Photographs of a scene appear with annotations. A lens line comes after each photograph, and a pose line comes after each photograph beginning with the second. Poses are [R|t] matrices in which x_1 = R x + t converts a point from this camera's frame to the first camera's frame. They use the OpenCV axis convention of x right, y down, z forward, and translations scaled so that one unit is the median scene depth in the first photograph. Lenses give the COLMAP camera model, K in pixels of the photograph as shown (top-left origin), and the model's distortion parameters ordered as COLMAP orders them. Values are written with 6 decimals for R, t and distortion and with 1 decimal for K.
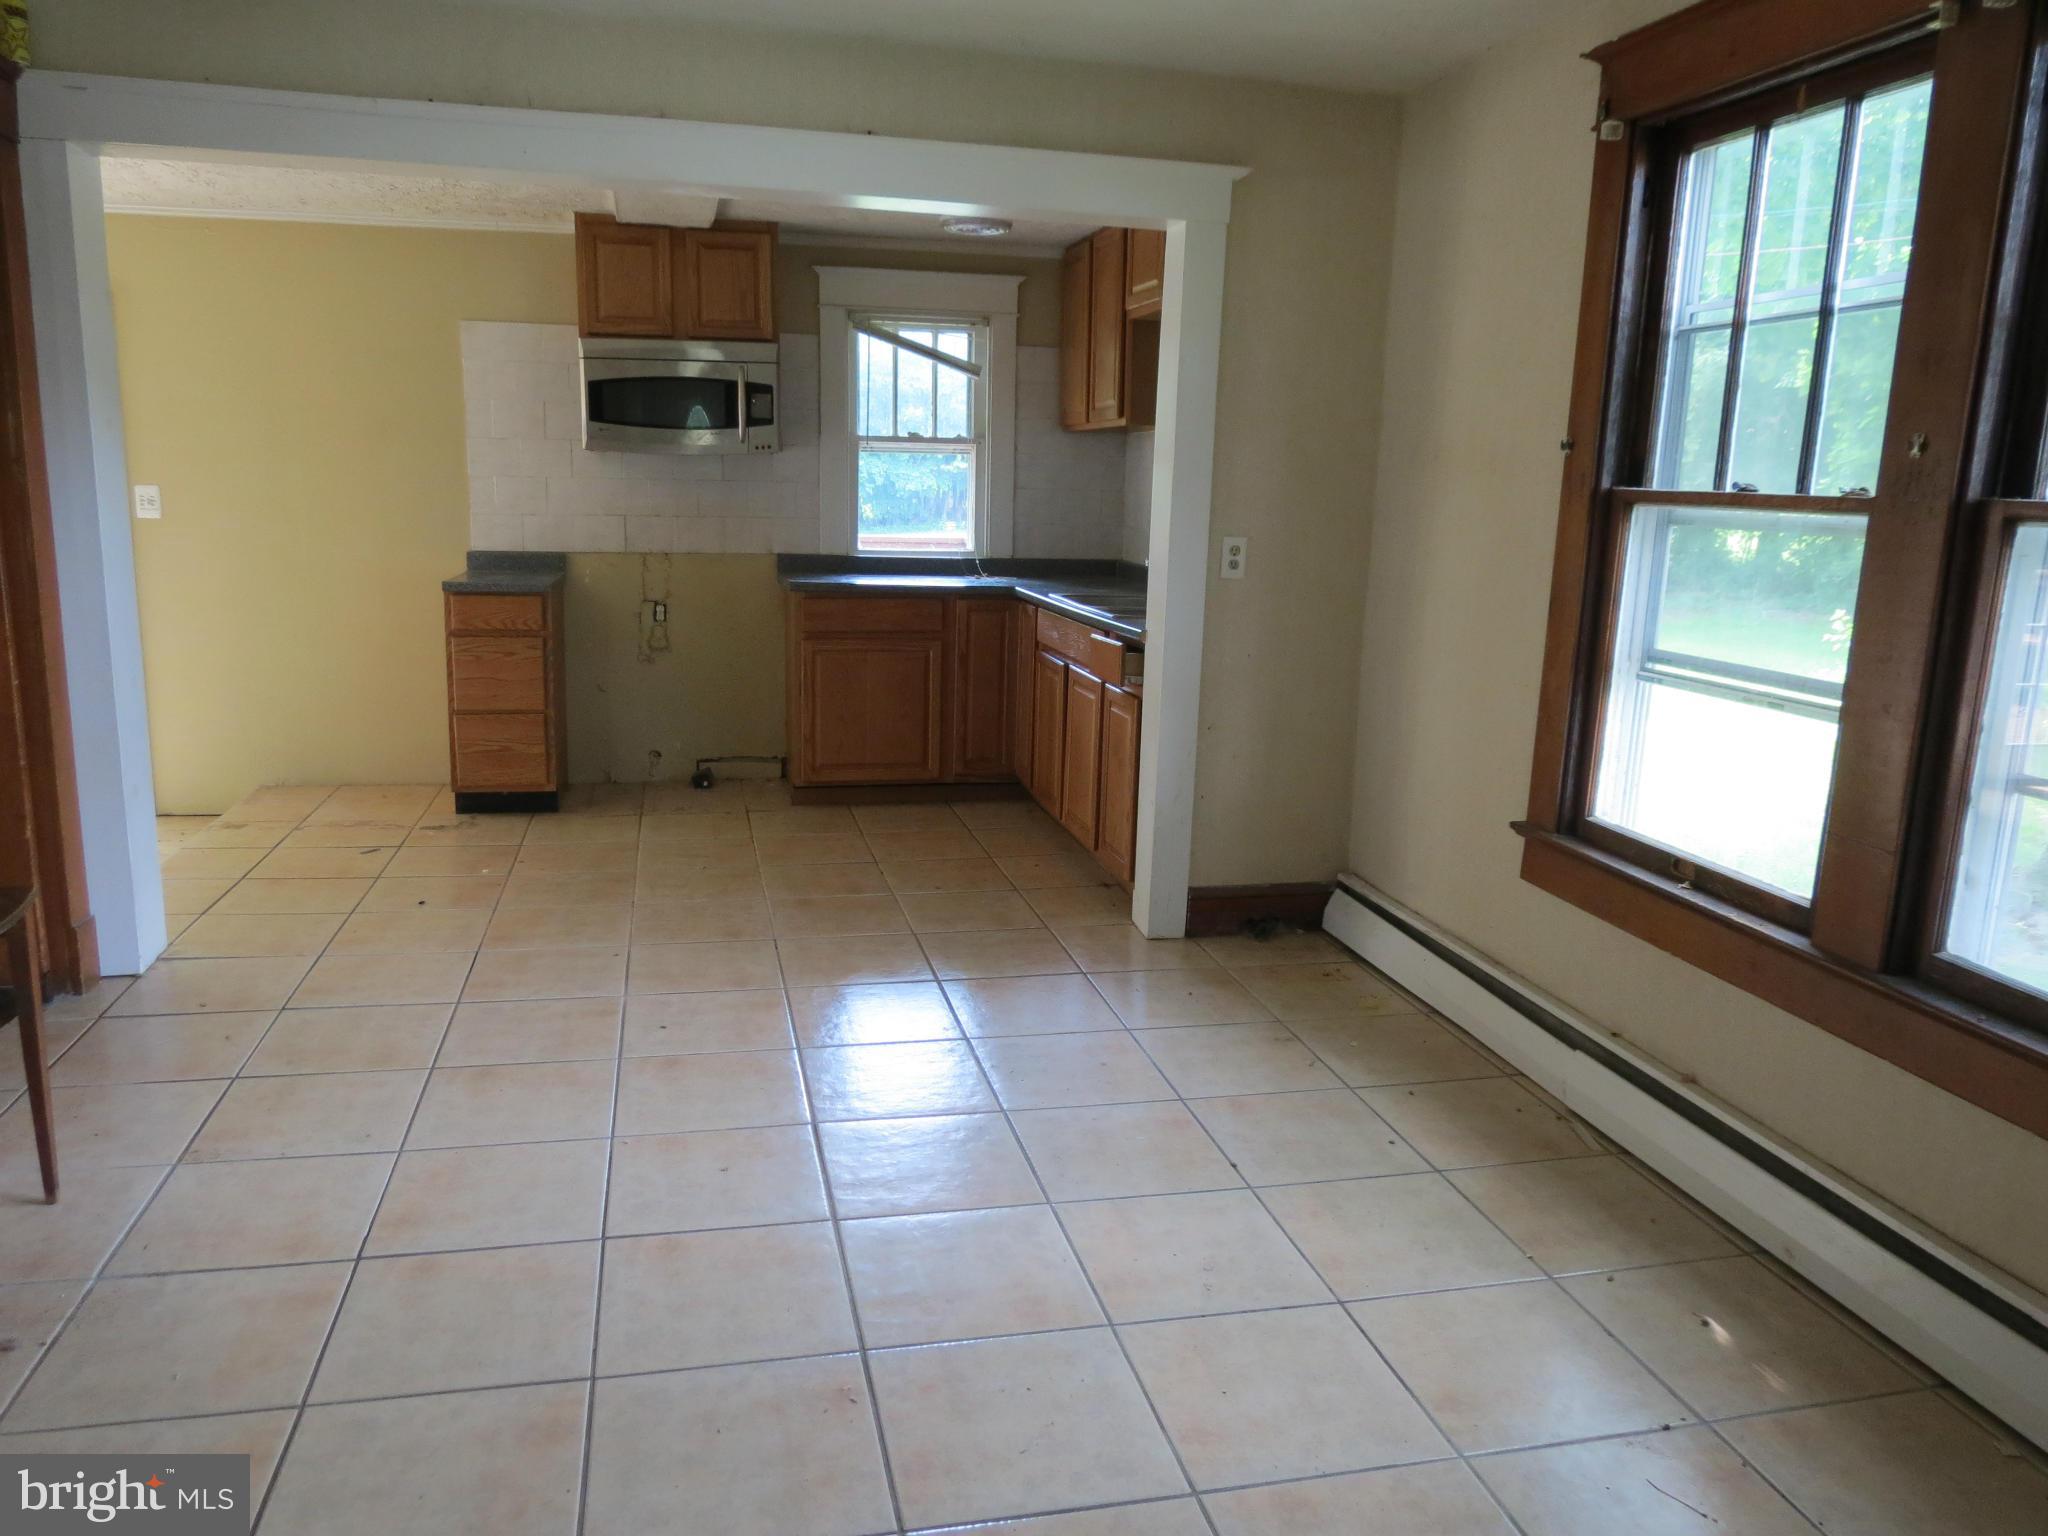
lens RADIAL K [[1459.7, 0, 1014.1], [0, 1459.7, 772.2], [0, 0, 1]] dist [-0.022520, 0.005160]
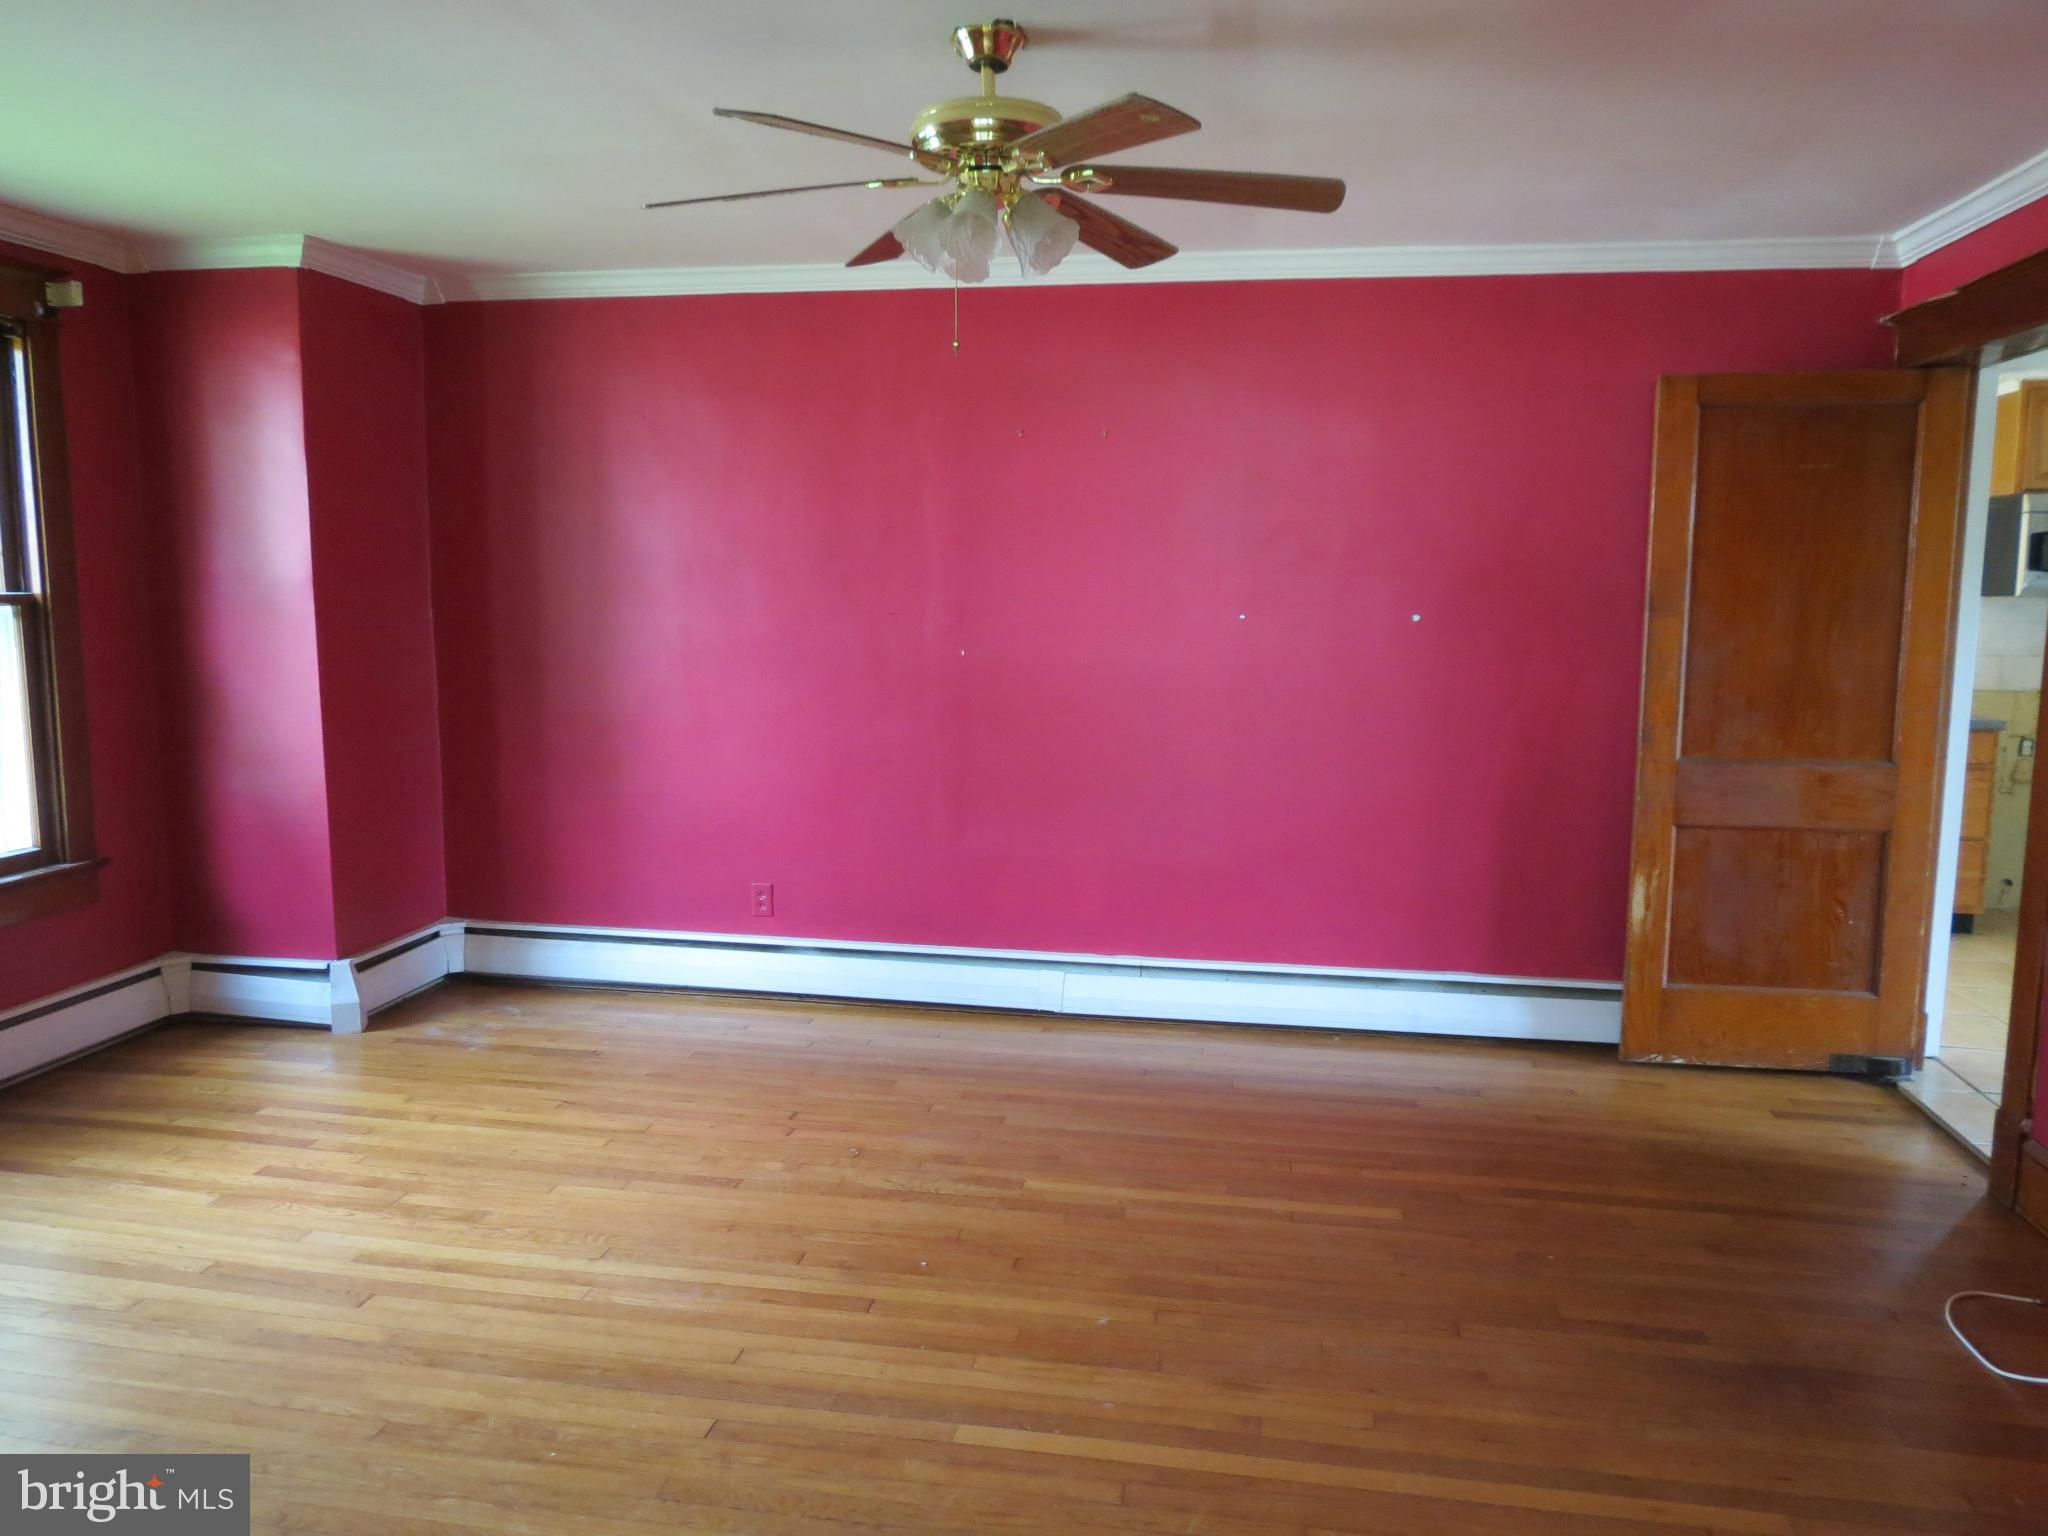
lens RADIAL K [[1459.7, 0, 1014.1], [0, 1459.7, 772.2], [0, 0, 1]] dist [-0.022520, 0.005160]
pose [[0.920171, 0.025685, -0.390674, -0.524176], [-0.055725, 0.996279, -0.065751, 0.016333], [0.387531, 0.082272, 0.918178, -0.232522]]
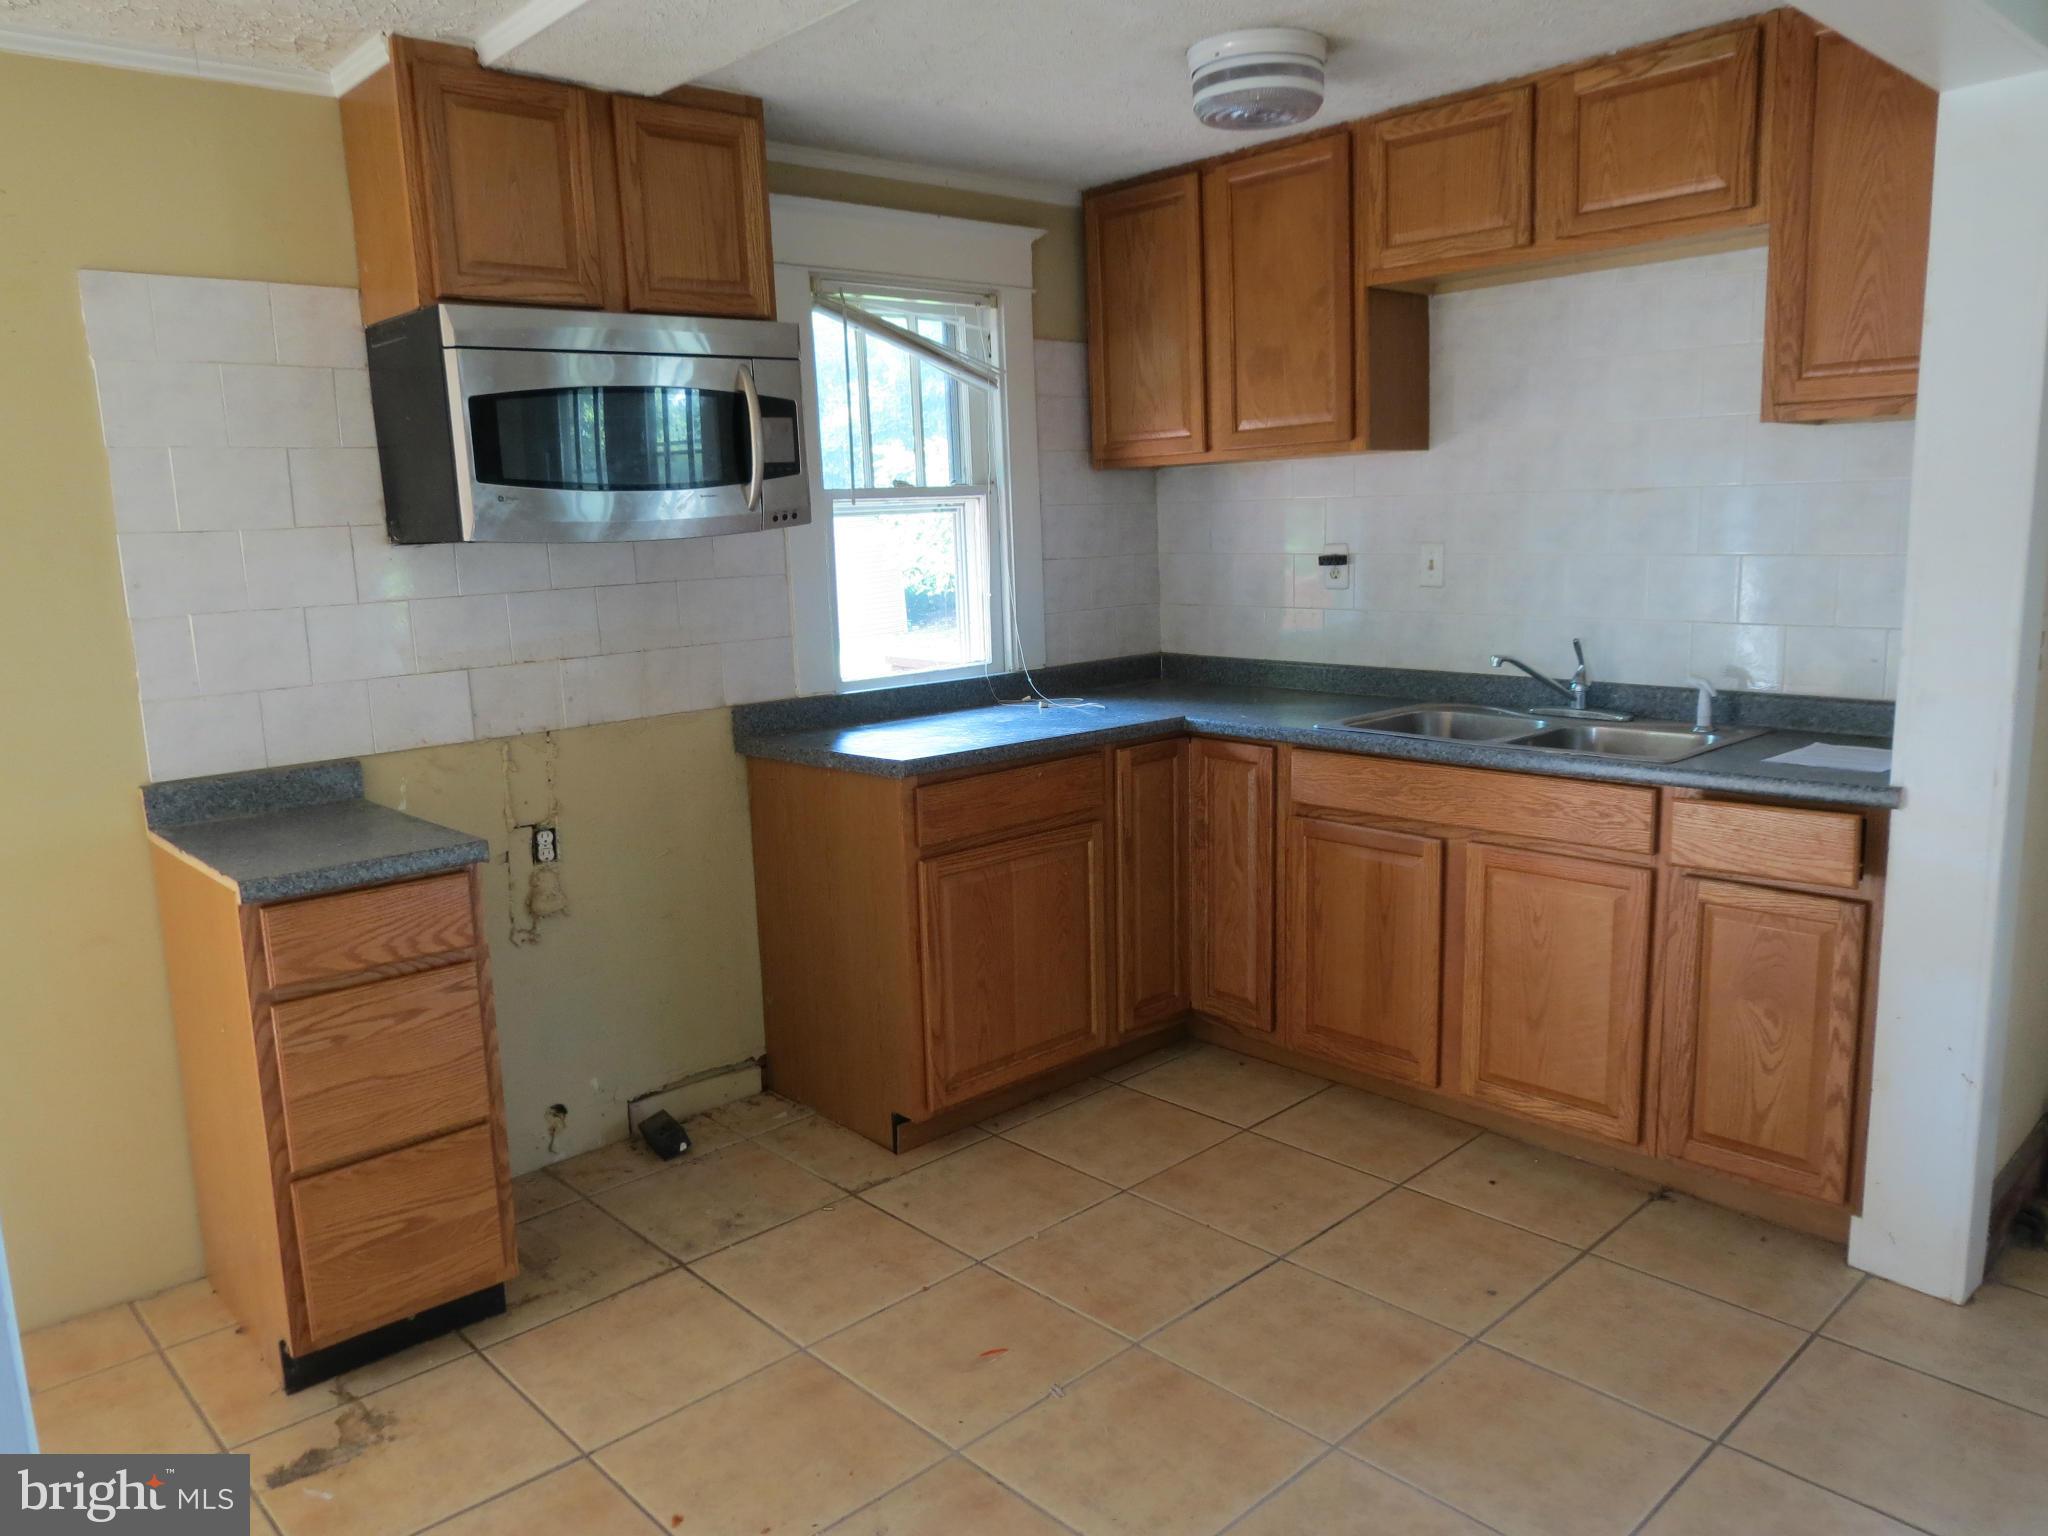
lens RADIAL K [[1459.7, 0, 1014.1], [0, 1459.7, 772.2], [0, 0, 1]] dist [-0.022520, 0.005160]
pose [[0.868291, -0.140816, 0.475648, -0.354782], [0.156235, 0.987694, 0.007202, -0.117412], [-0.470809, 0.068059, 0.879606, 0.481333]]
